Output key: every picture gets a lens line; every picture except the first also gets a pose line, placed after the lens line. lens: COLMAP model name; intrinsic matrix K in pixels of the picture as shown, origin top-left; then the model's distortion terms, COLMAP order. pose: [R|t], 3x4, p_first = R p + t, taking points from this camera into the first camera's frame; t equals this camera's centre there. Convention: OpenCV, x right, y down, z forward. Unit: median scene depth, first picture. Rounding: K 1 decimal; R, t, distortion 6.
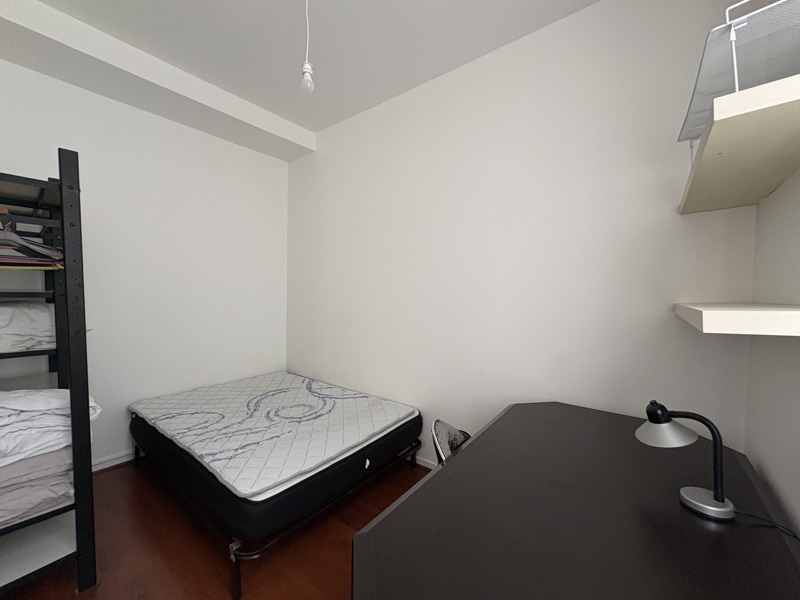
lens RADIAL K [[319.5, 0, 397.1], [0, 319.5, 295.9], [0, 0, 1]] dist [0.001775, -0.000068]
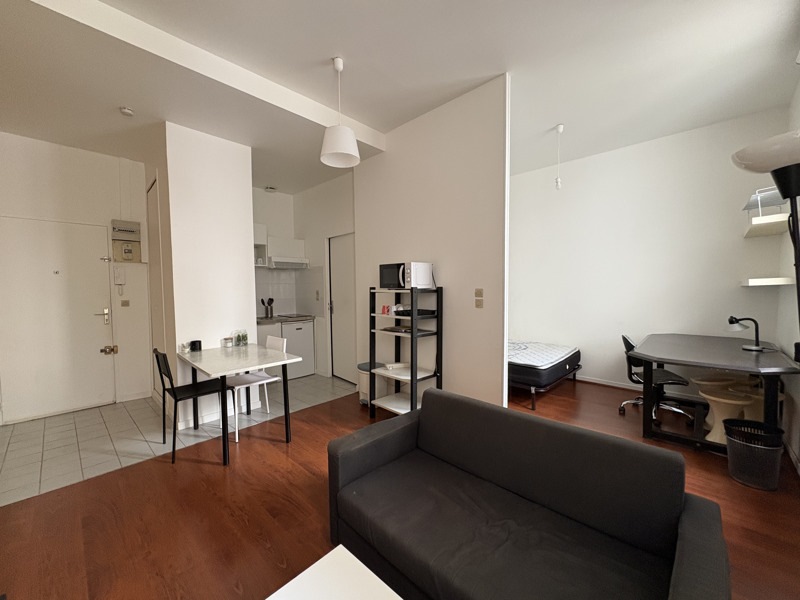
lens RADIAL K [[319.5, 0, 399.0], [0, 319.5, 297.2], [0, 0, 1]] dist [0.001775, -0.000068]
pose [[0.993996, -0.011312, -0.108831, -1.221205], [0.013503, 0.999720, 0.019422, 0.055671], [0.108581, -0.020775, 0.993871, -1.433764]]
